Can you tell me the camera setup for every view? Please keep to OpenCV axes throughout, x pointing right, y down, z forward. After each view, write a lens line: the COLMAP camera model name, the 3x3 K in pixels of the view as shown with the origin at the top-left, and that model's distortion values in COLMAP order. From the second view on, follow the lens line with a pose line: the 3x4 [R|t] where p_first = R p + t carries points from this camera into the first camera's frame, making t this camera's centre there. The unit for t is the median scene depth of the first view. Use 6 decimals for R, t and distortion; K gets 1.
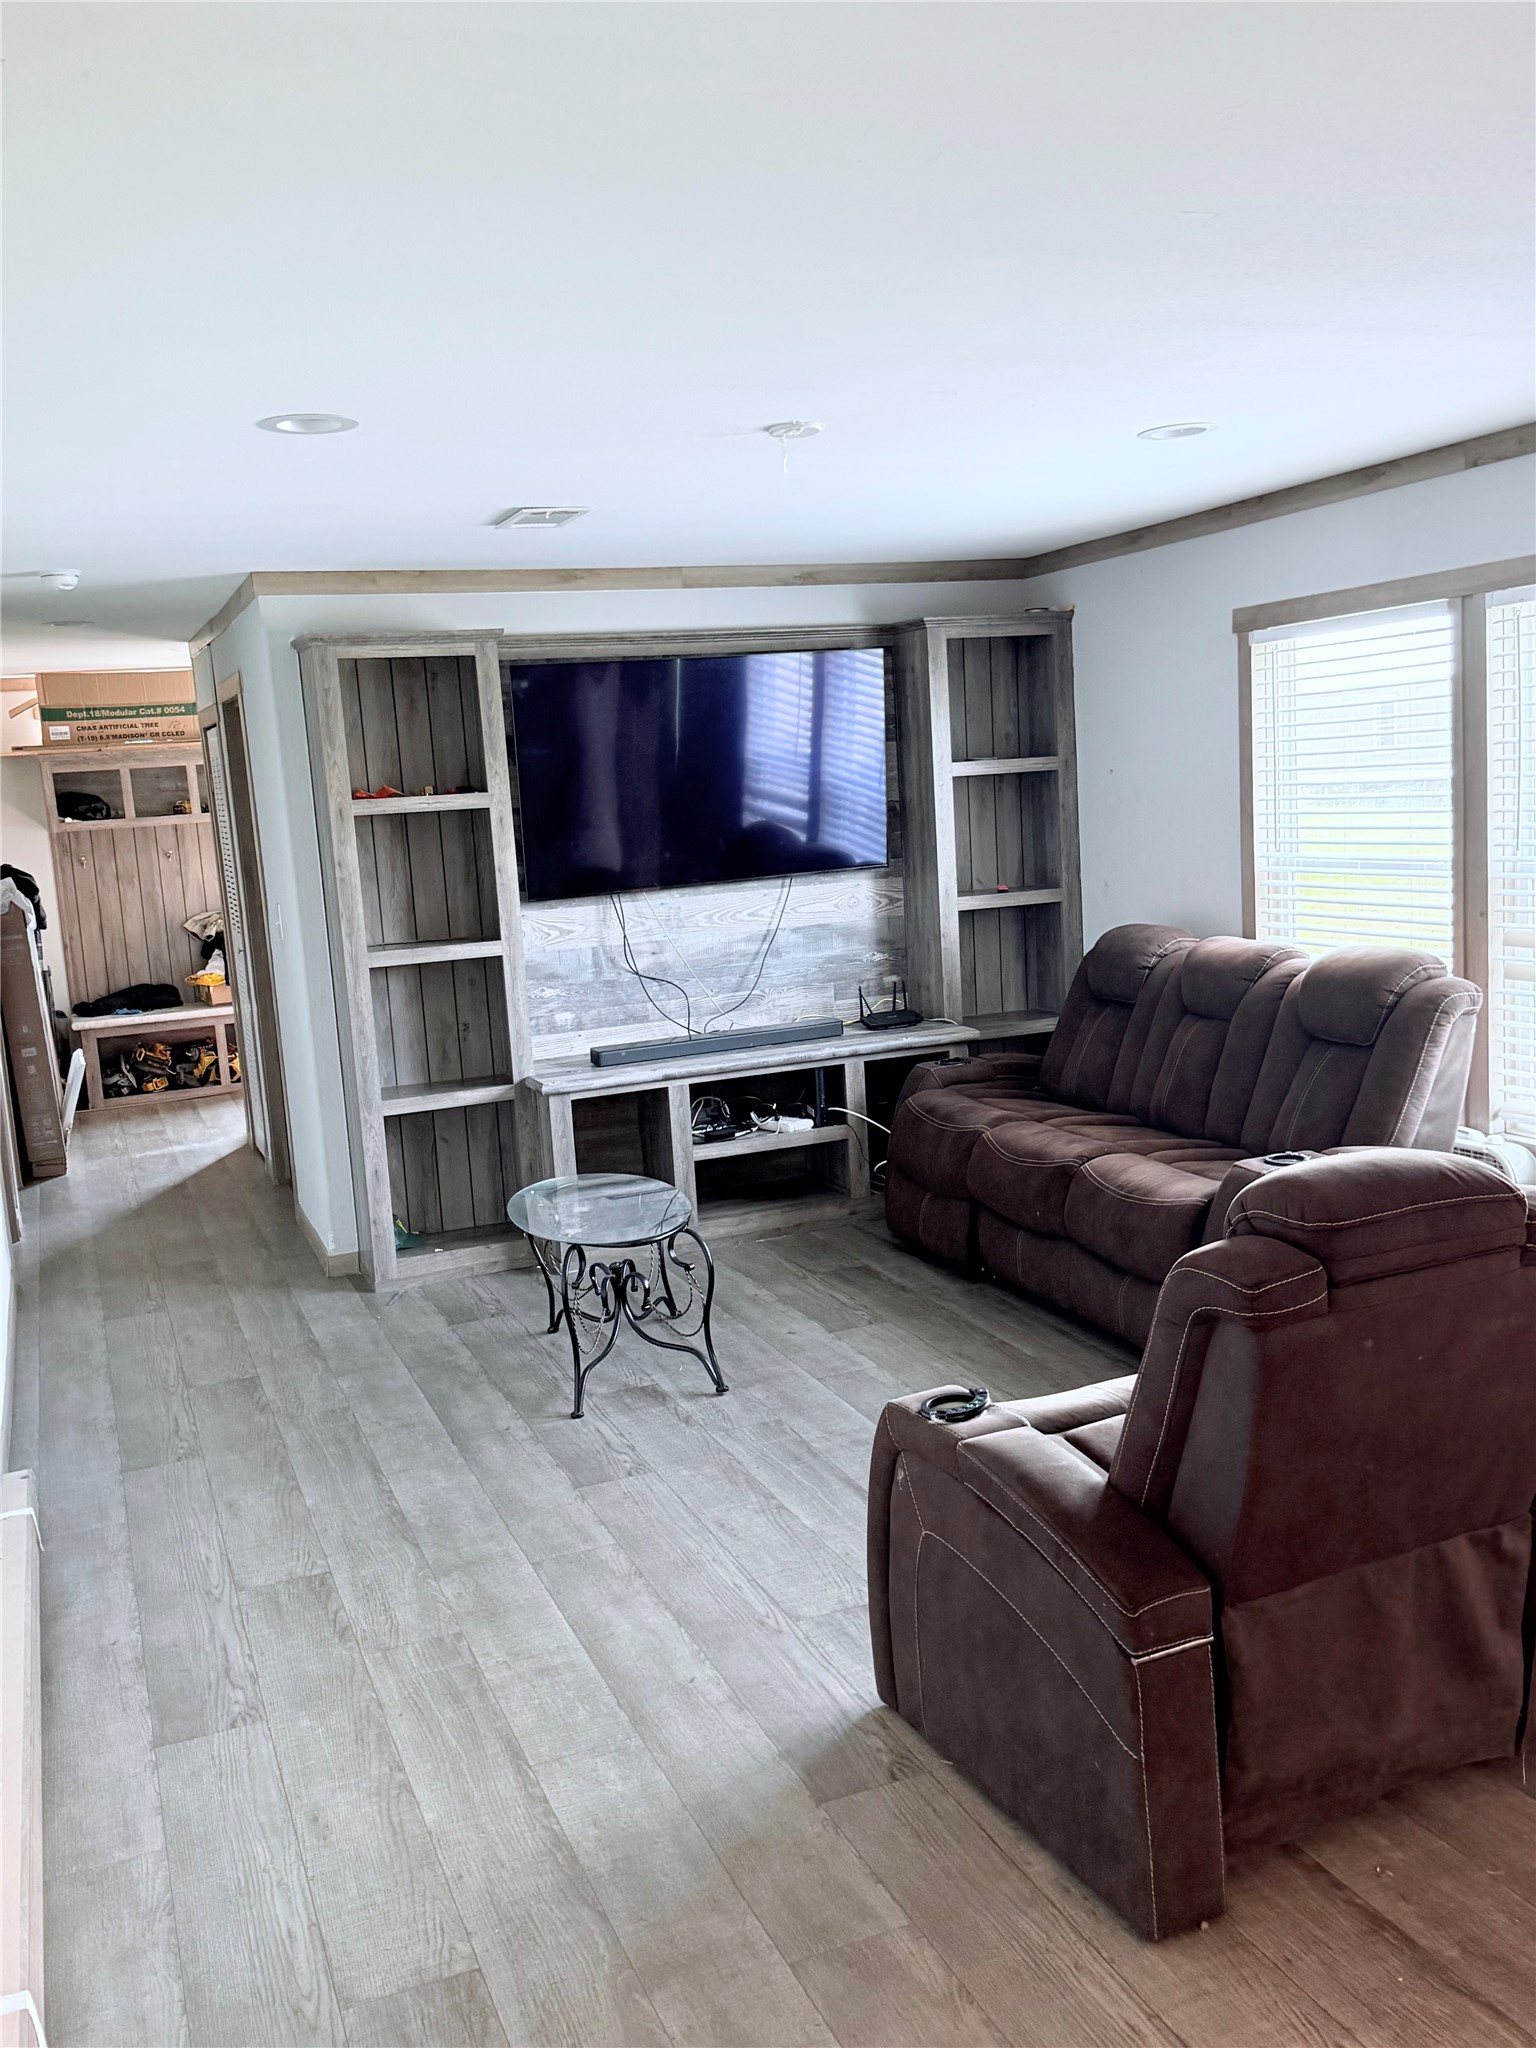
lens RADIAL K [[1835.9, 0, 768.0], [0, 1835.9, 1024.0], [0, 0, 1]] dist [0.165848, -0.416573]
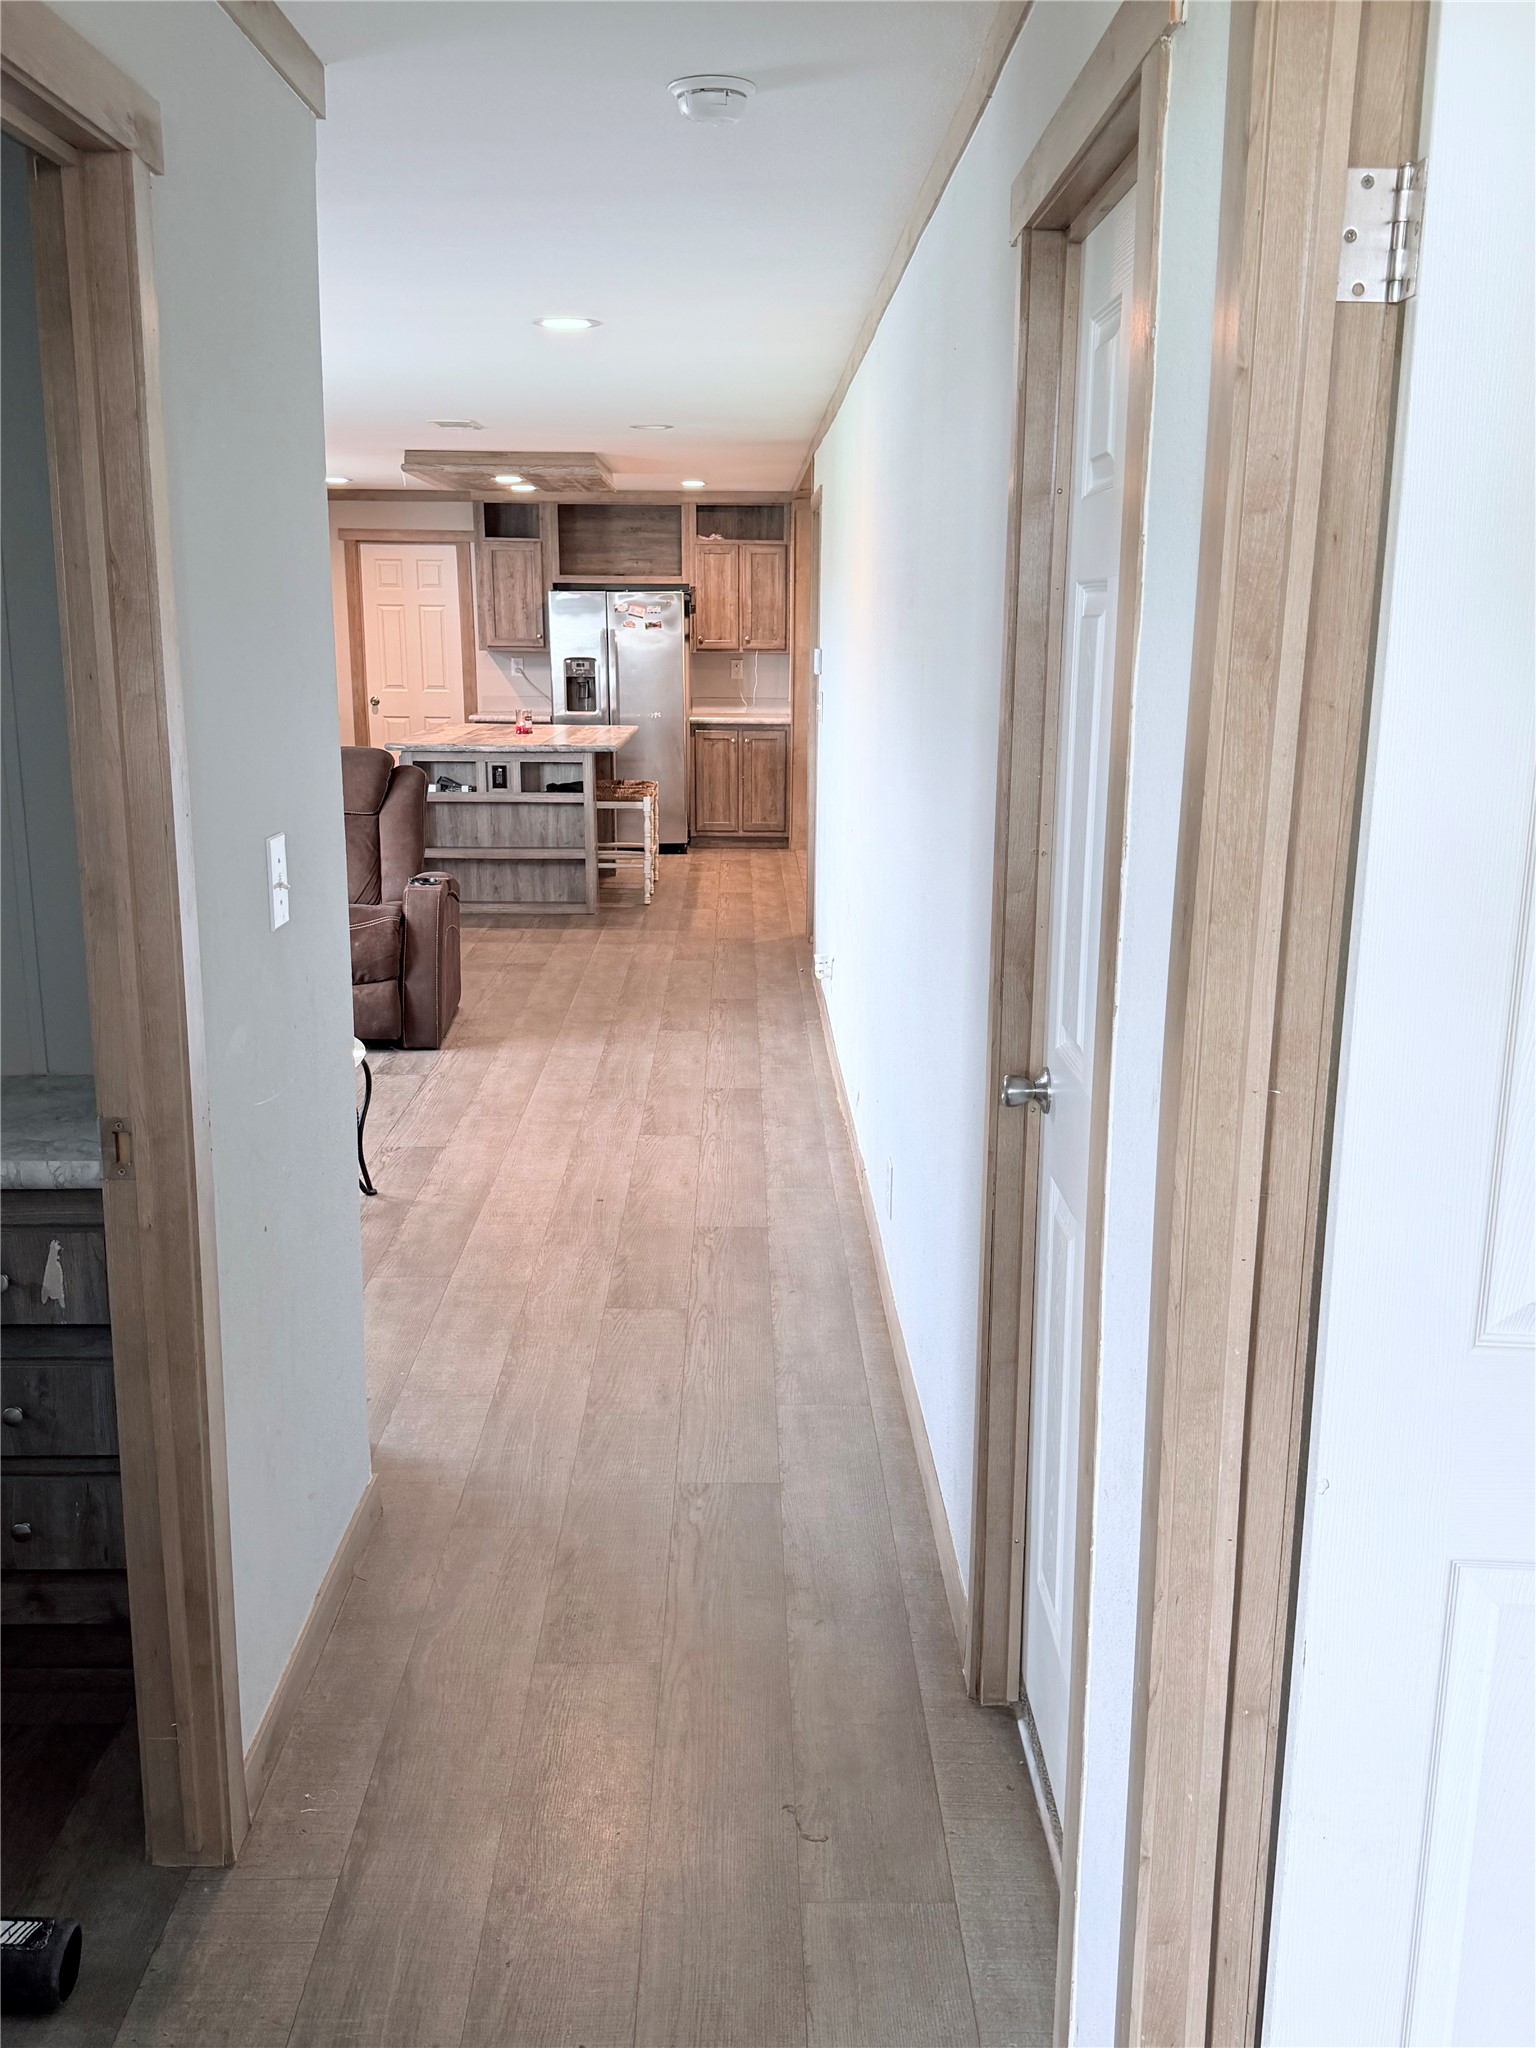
lens RADIAL K [[1798.6, 0, 823.9], [0, 1798.6, 1023.9], [0, 0, 1]] dist [0.457191, -0.371498]
pose [[-0.943883, 0.020355, 0.329653, -0.663532], [0.136524, 0.932884, 0.333301, -0.191359], [-0.300744, 0.359602, -0.883312, 1.717036]]
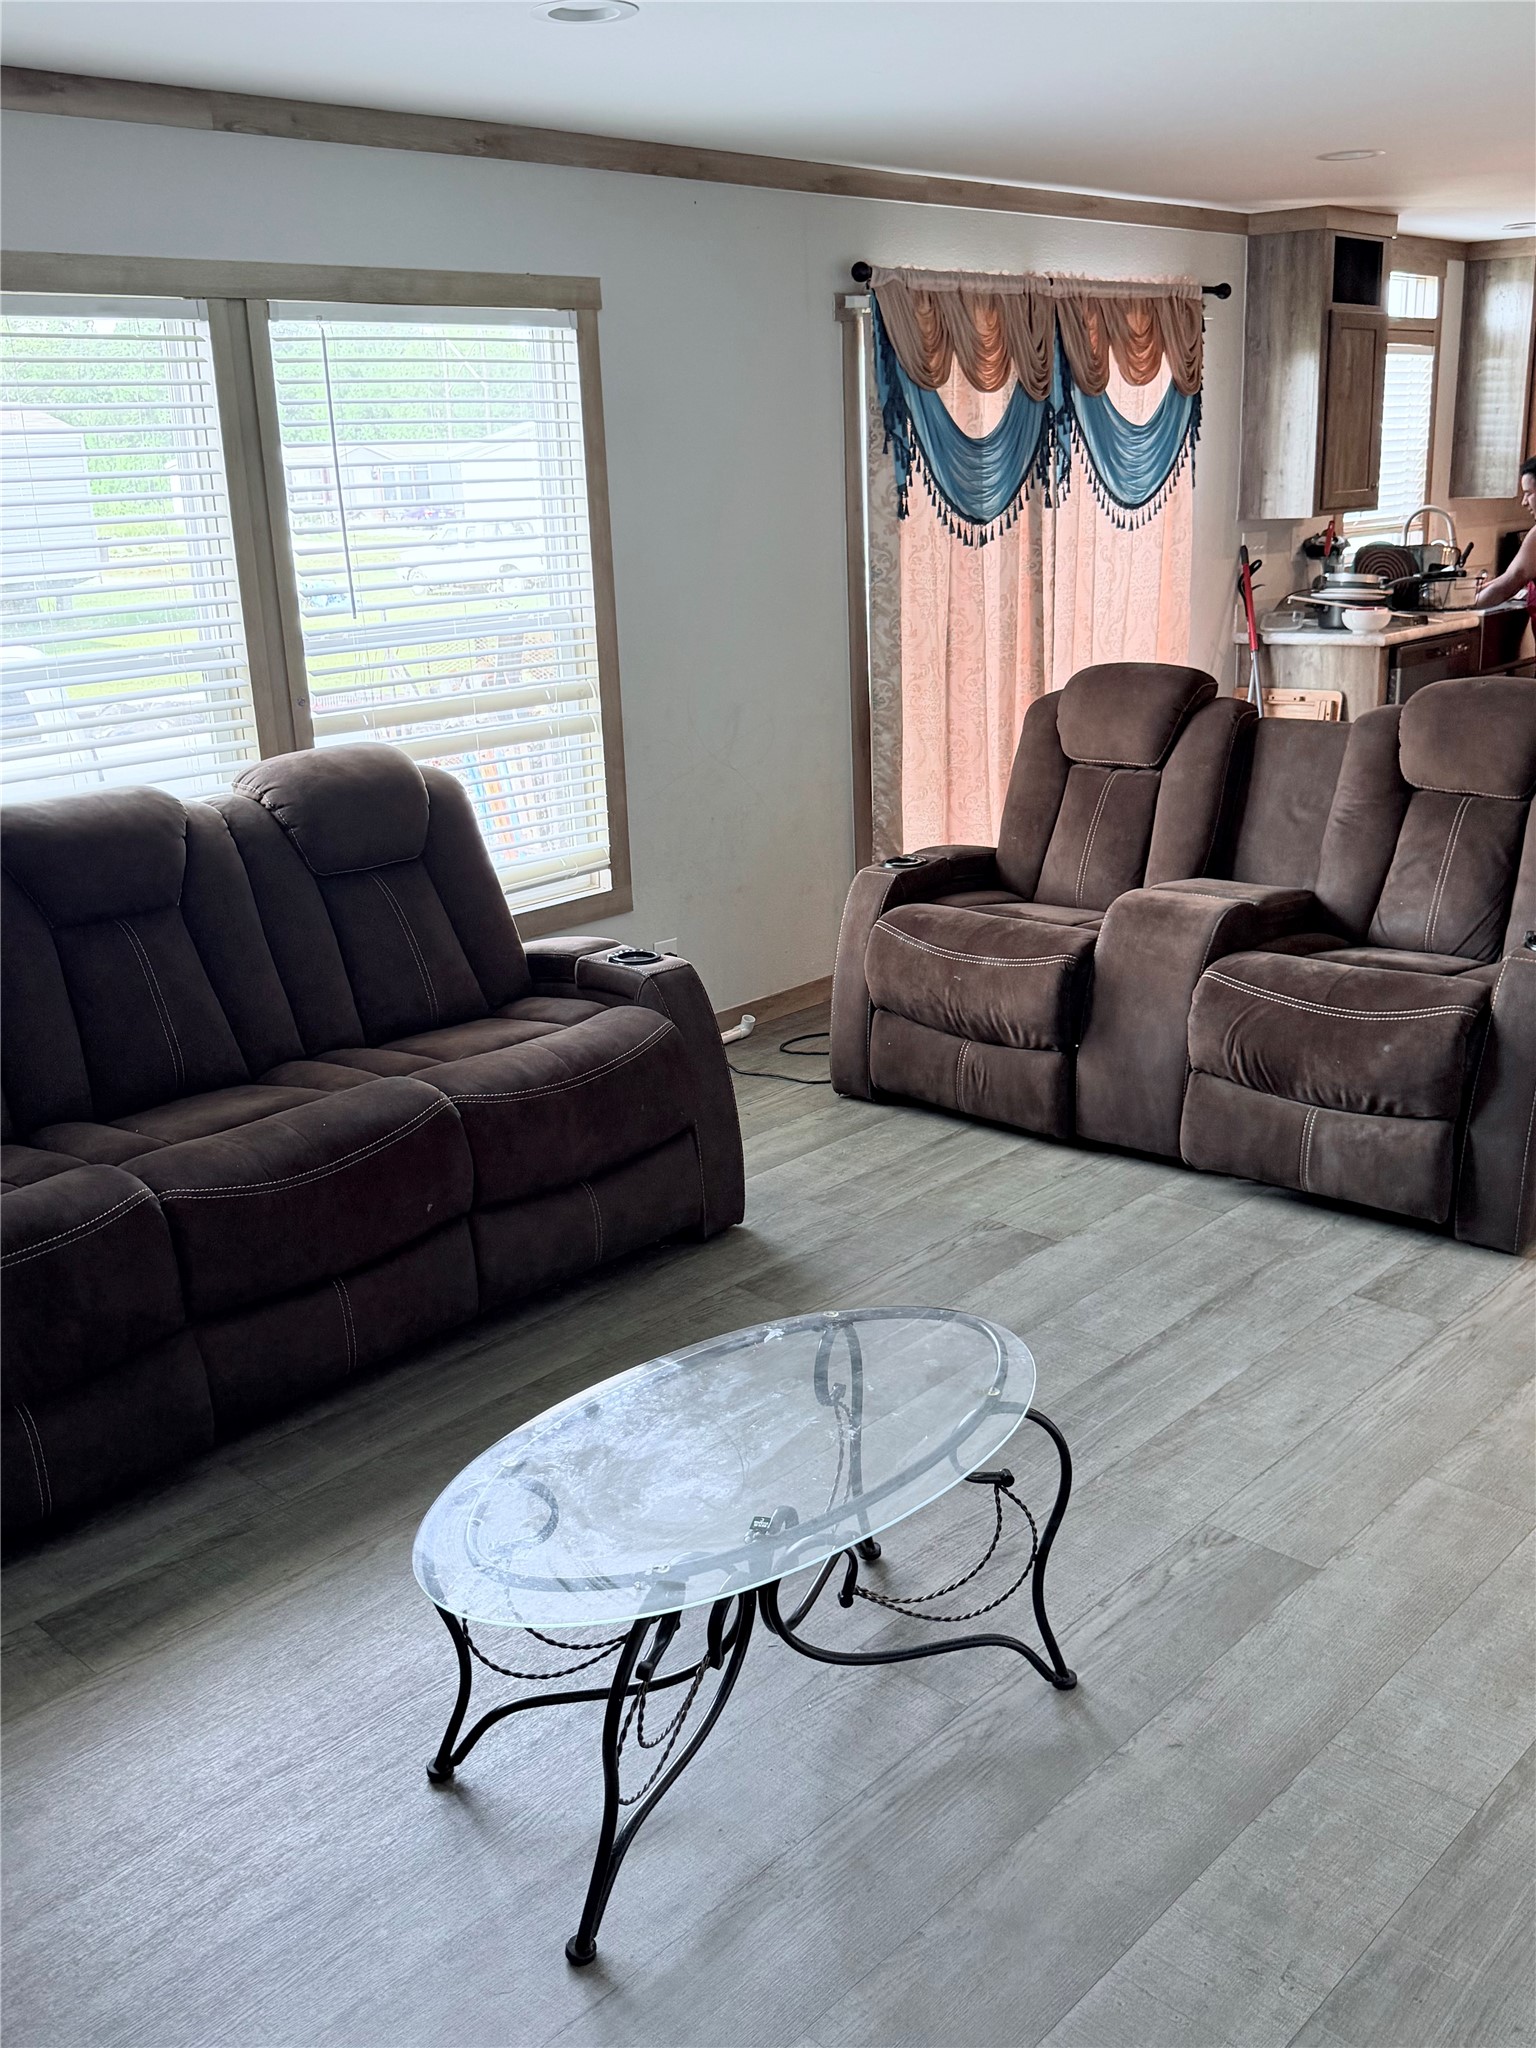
lens RADIAL K [[1841.0, 0, 768.7], [0, 1841.0, 1039.7], [0, 0, 1]] dist [0.172839, -0.399300]
pose [[-0.429007, -0.174496, 0.886287, -0.462101], [0.196713, 0.939569, 0.280205, -0.106762], [-0.881622, 0.294554, -0.368756, 1.130447]]
